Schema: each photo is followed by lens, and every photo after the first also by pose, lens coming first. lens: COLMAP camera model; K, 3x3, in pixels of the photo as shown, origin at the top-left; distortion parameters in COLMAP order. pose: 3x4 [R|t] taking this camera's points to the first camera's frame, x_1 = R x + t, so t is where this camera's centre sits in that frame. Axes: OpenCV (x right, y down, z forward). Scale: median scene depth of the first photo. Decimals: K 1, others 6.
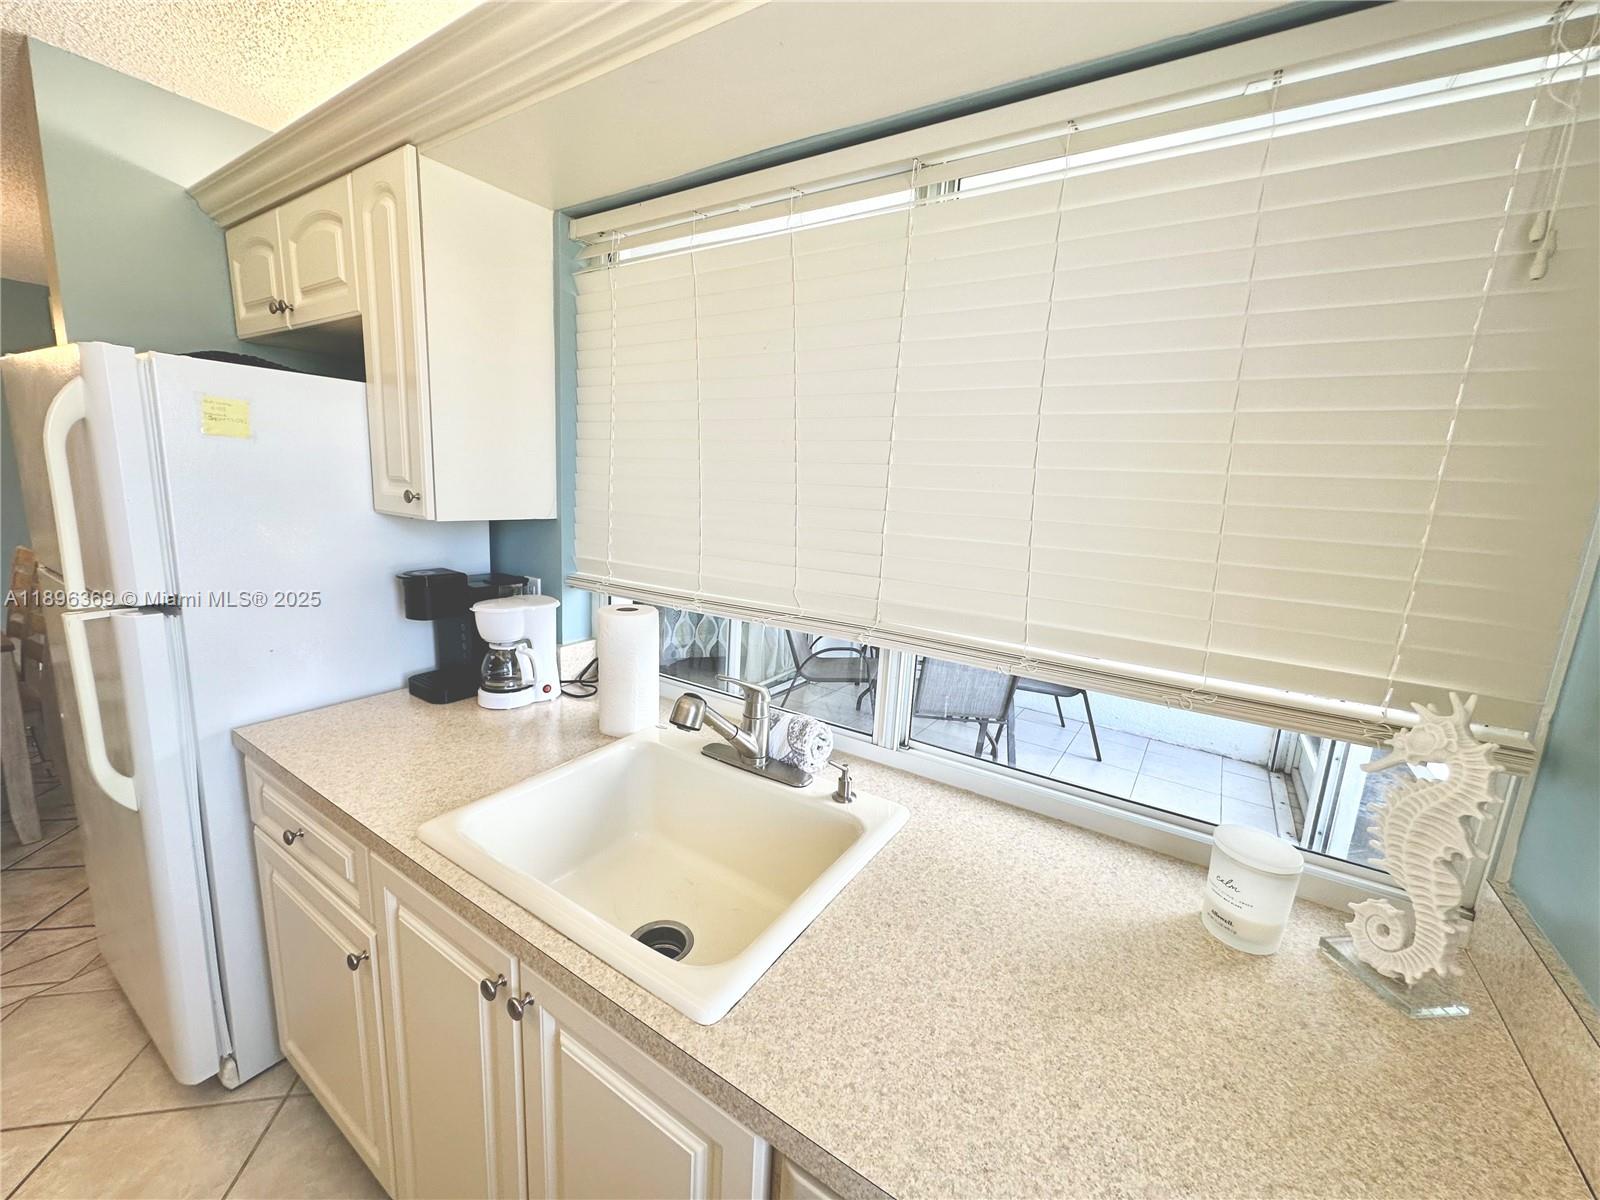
lens RADIAL K [[639.5, 0, 800.0], [0, 639.5, 600.0], [0, 0, 1]] dist [-0.000842, 0.000348]
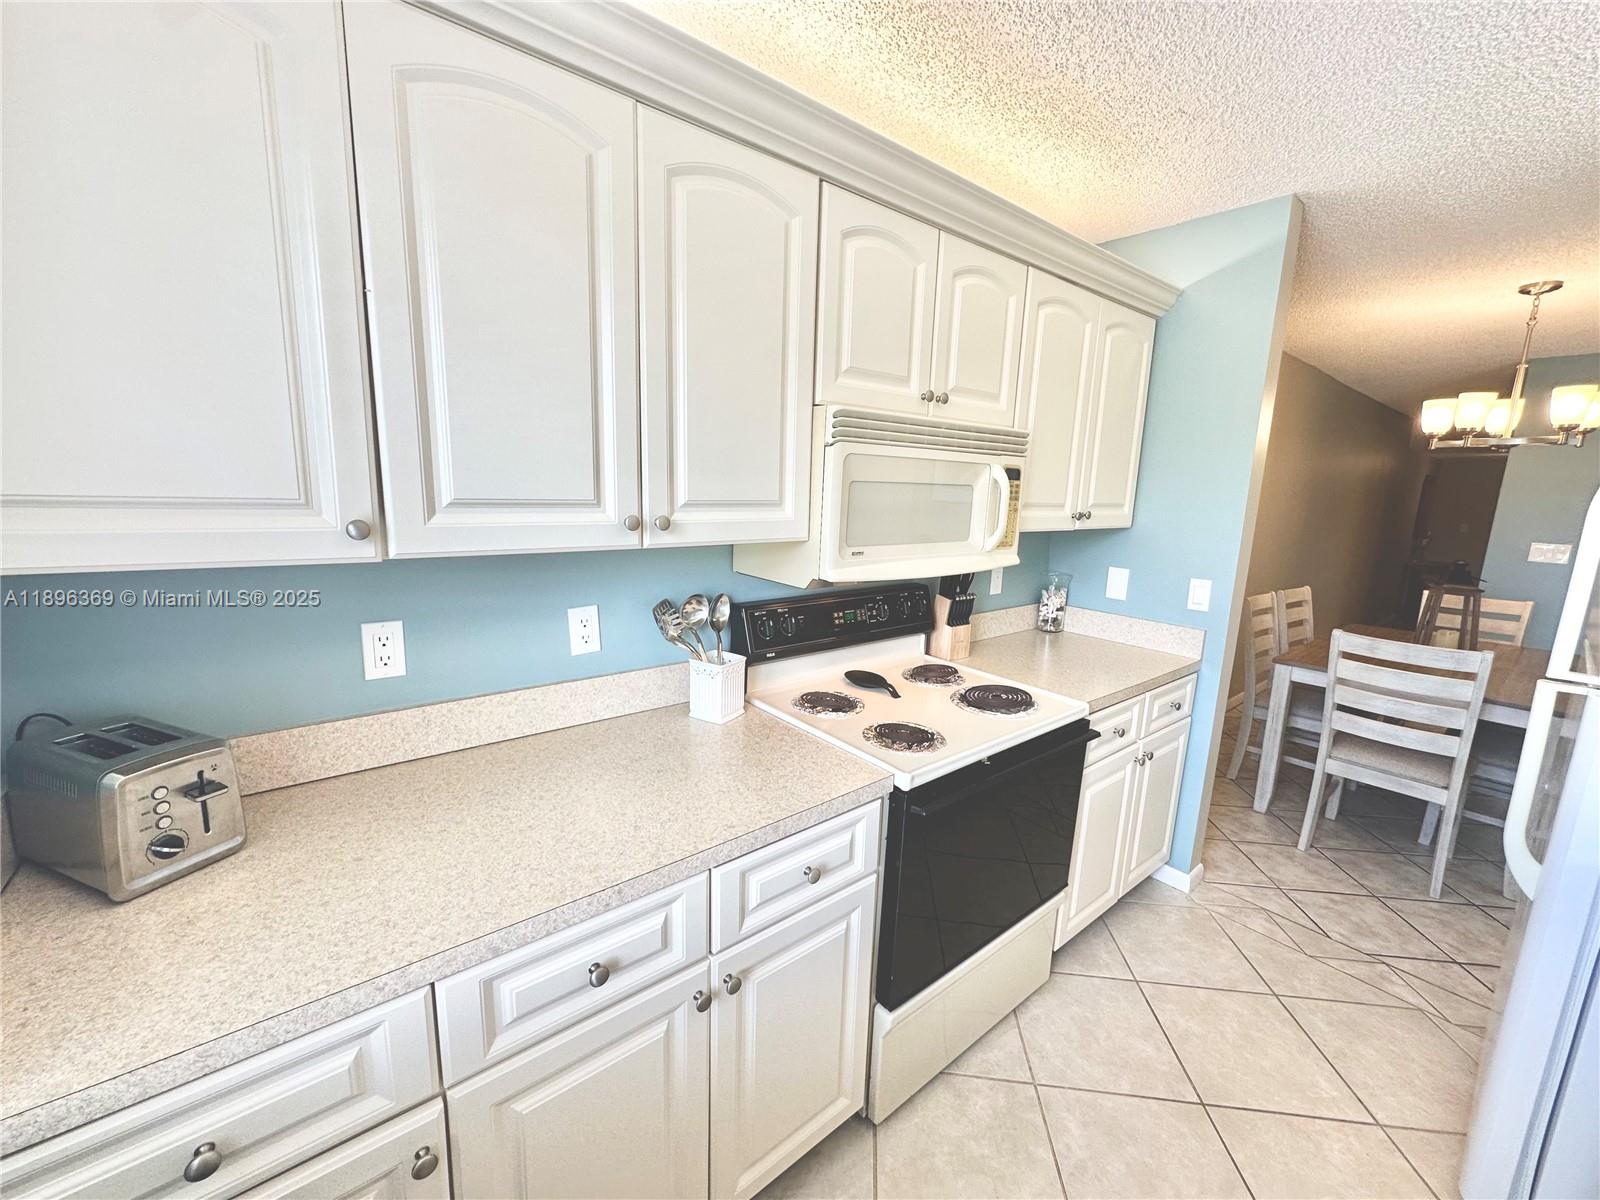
lens RADIAL K [[639.5, 0, 800.0], [0, 639.5, 600.0], [0, 0, 1]] dist [-0.000842, 0.000348]
pose [[-0.294819, 0.105001, -0.949766, 0.099954], [-0.220847, 0.959546, 0.174636, -0.014652], [0.929682, 0.261239, -0.259704, 0.126483]]
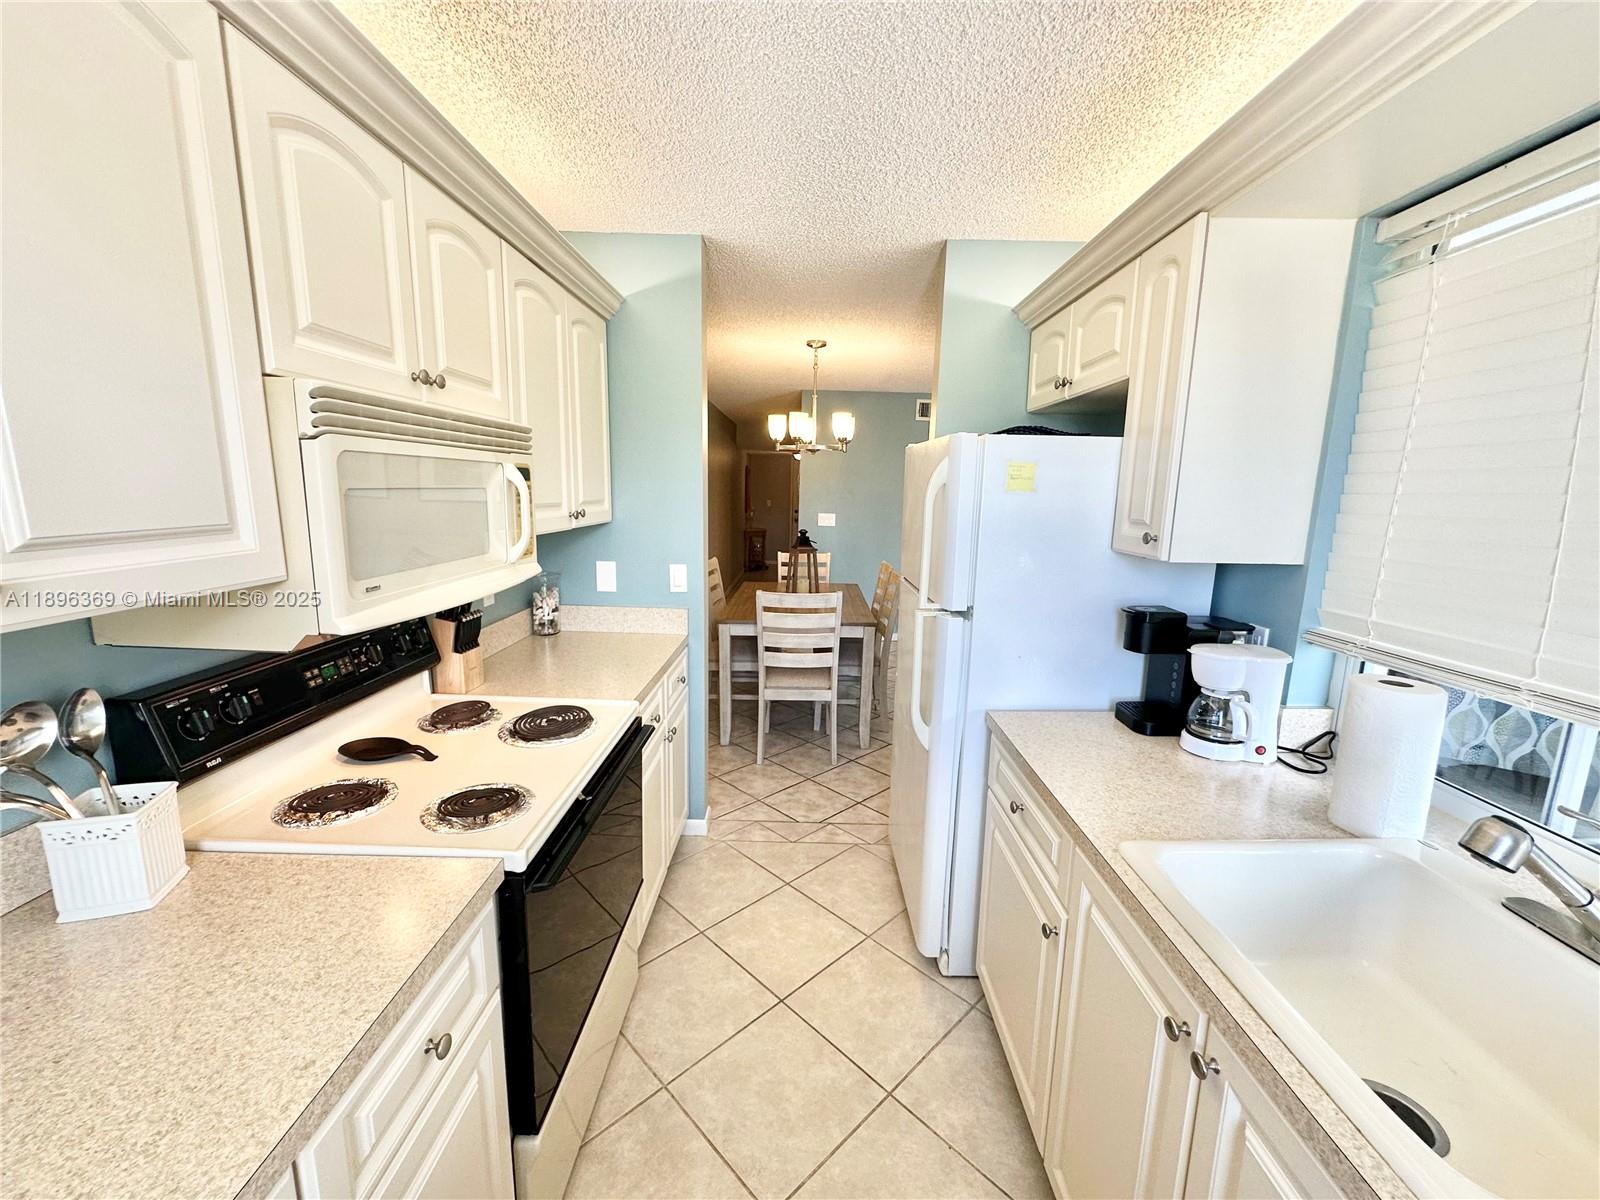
lens RADIAL K [[639.5, 0, 800.0], [0, 639.5, 600.0], [0, 0, 1]] dist [-0.000842, 0.000348]
pose [[0.543102, 0.100427, -0.833640, -0.016429], [-0.141113, 0.989617, 0.027285, -0.004934], [0.827724, 0.102819, 0.551635, -0.065218]]
